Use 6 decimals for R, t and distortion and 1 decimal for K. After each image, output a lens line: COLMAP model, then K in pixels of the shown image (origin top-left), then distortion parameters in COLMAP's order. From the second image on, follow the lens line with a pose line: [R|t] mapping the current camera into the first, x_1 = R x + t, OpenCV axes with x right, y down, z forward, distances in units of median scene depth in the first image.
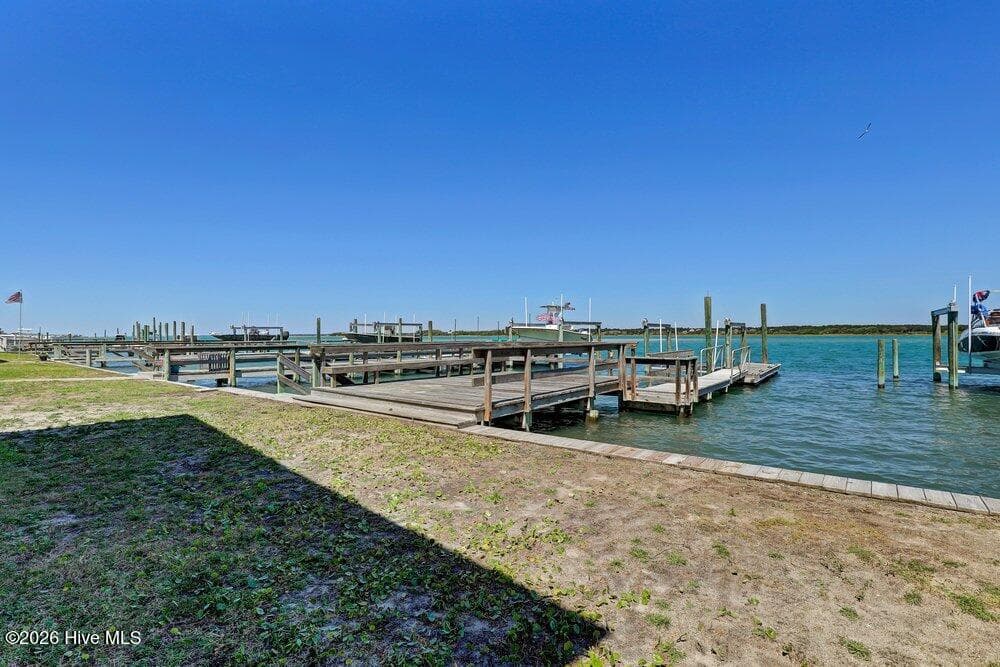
lens RADIAL K [[470.5, 0, 500.0], [0, 470.5, 333.5], [0, 0, 1]] dist [-0.021913, -0.000186]
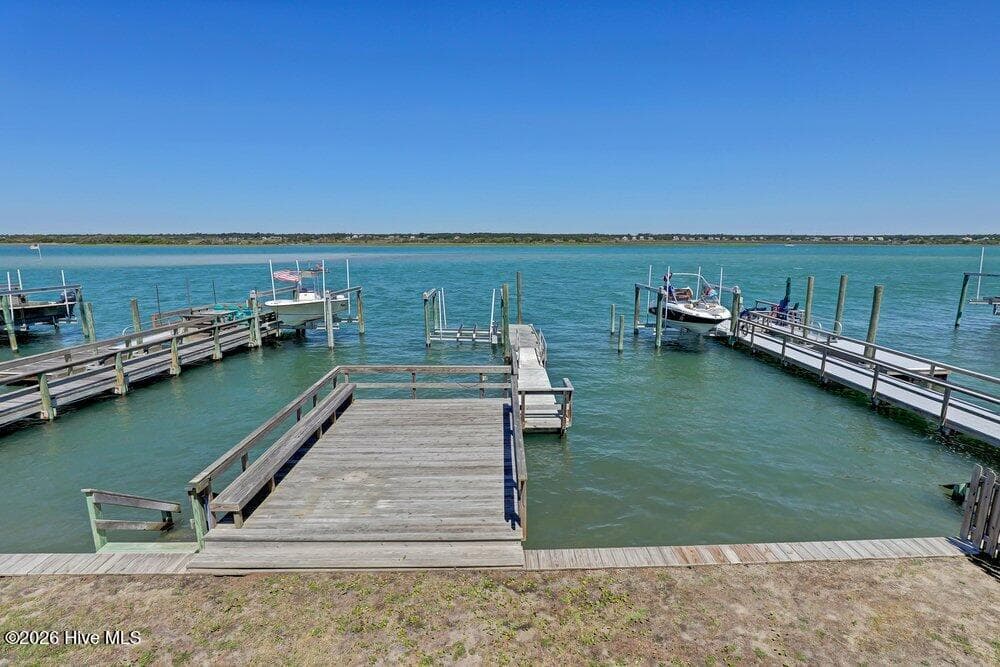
lens RADIAL K [[497.3, 0, 508.8], [0, 497.3, 335.6], [0, 0, 1]] dist [-0.006258, 0.000174]
pose [[0.774078, -0.118712, 0.621861, -0.179708], [-0.002613, 0.981655, 0.190649, -0.119542], [-0.633085, -0.149202, 0.759567, 0.081808]]
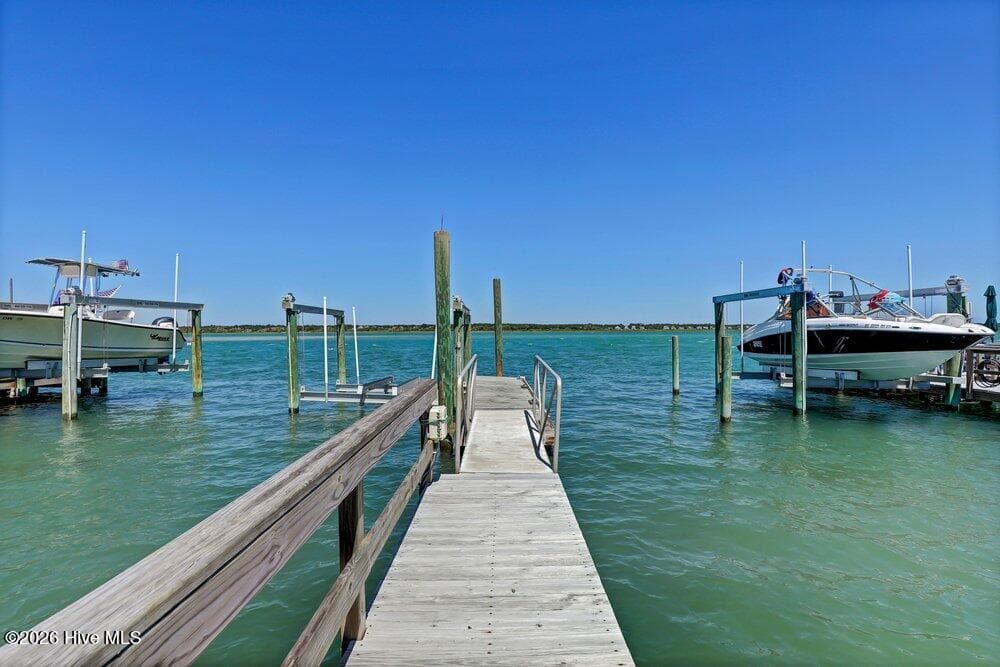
lens RADIAL K [[476.9, 0, 511.3], [0, 476.9, 331.9], [0, 0, 1]] dist [-0.017532, 0.000143]
pose [[0.768650, -0.001128, 0.639668, 0.154993], [-0.000456, 0.999997, 0.002312, 0.003593], [-0.639669, -0.002068, 0.768648, 0.440975]]
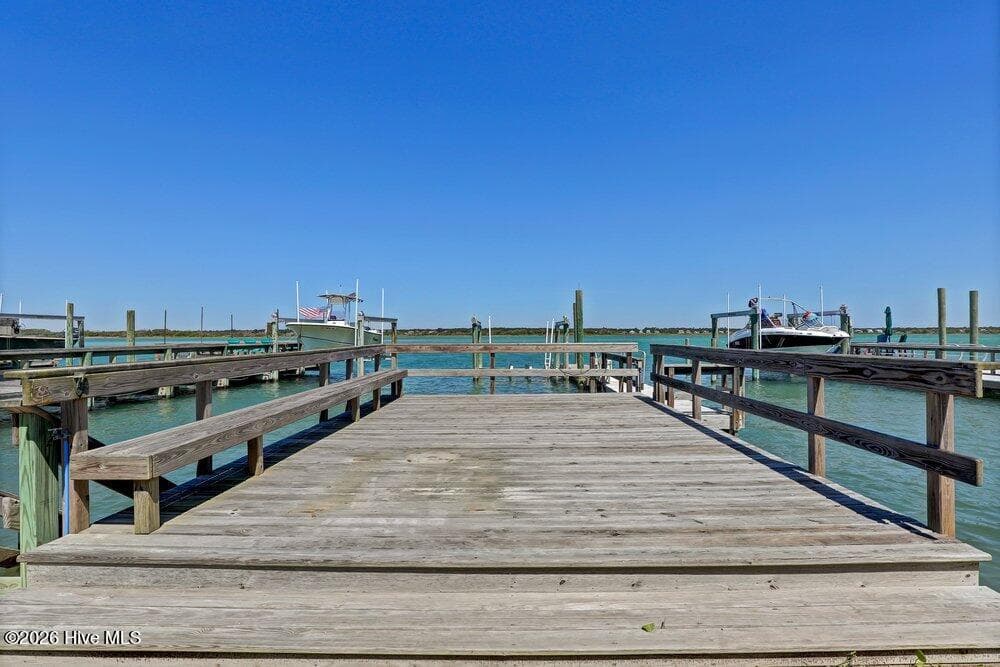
lens RADIAL K [[476.9, 0, 511.3], [0, 476.9, 331.9], [0, 0, 1]] dist [-0.017532, 0.000143]
pose [[0.786510, 0.004405, 0.617562, -0.136190], [-0.000592, 0.999979, -0.006379, 0.003274], [-0.617577, 0.004652, 0.786497, 0.258110]]
